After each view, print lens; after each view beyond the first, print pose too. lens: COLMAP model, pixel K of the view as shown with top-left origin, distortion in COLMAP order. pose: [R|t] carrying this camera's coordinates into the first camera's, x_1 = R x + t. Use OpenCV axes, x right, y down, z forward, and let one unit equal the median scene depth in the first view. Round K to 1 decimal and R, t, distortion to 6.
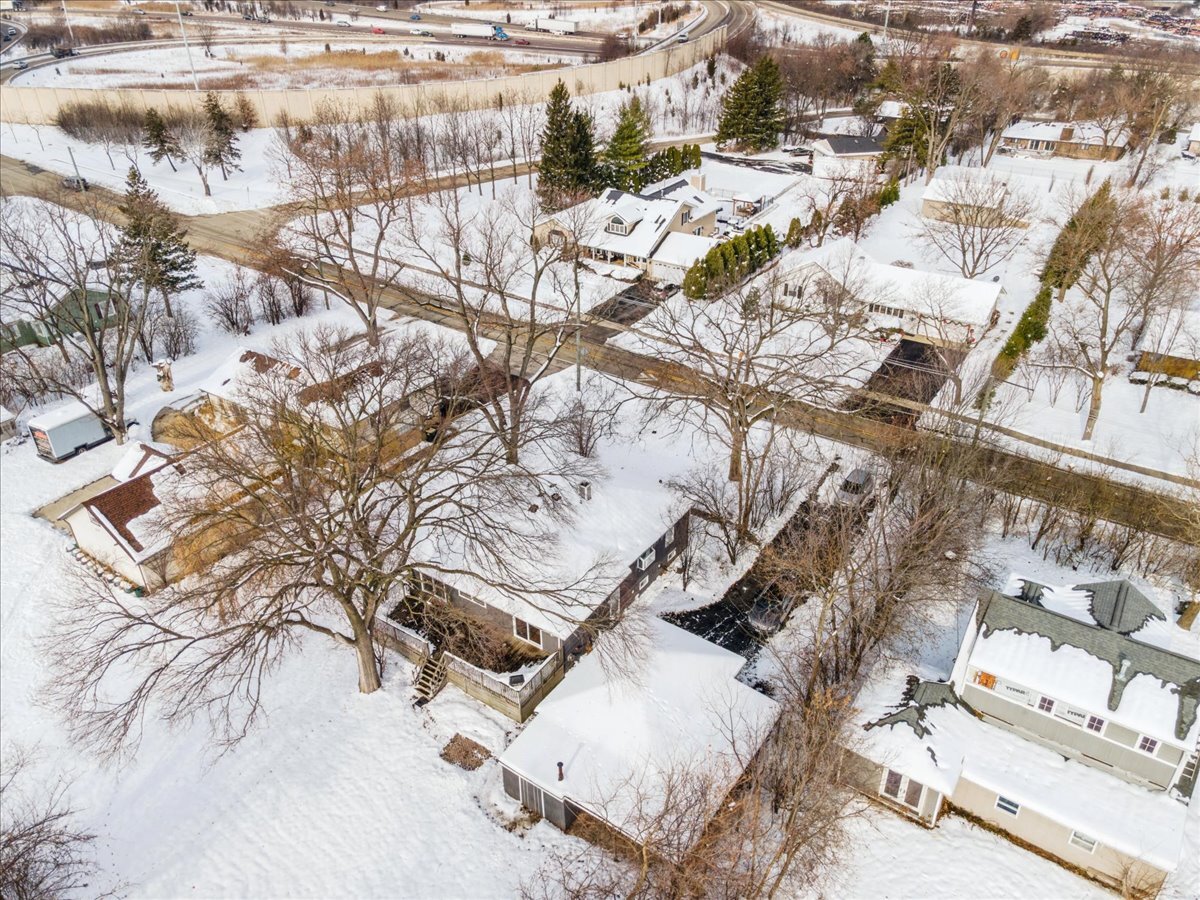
lens RADIAL K [[873.1, 0, 600.0], [0, 873.1, 450.0], [0, 0, 1]] dist [0.035138, 0.034254]
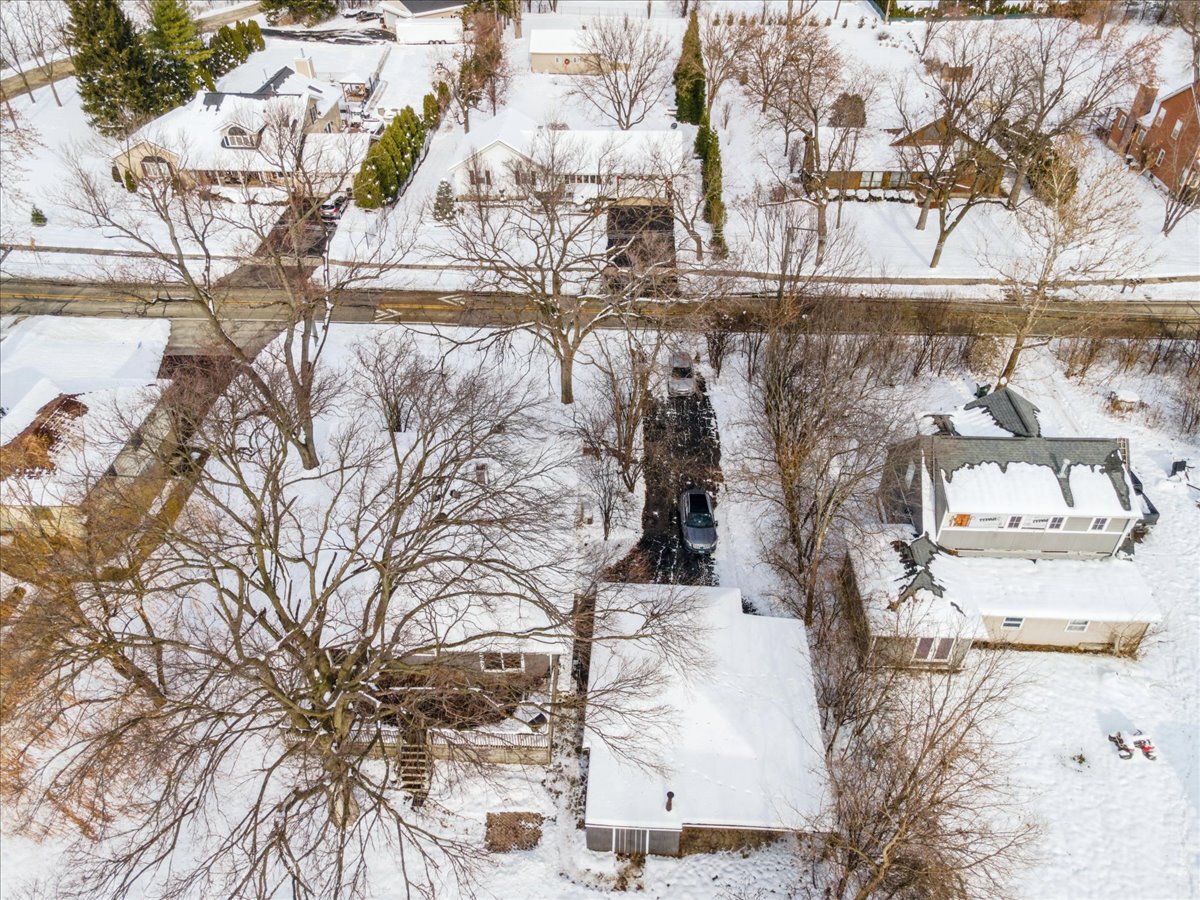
lens RADIAL K [[873.1, 0, 600.0], [0, 873.1, 450.0], [0, 0, 1]] dist [0.035138, 0.034254]
pose [[0.851291, -0.328672, 0.408998, -0.272620], [0.270653, 0.942856, 0.194344, -0.113833], [-0.449502, -0.054747, 0.891600, 0.227237]]
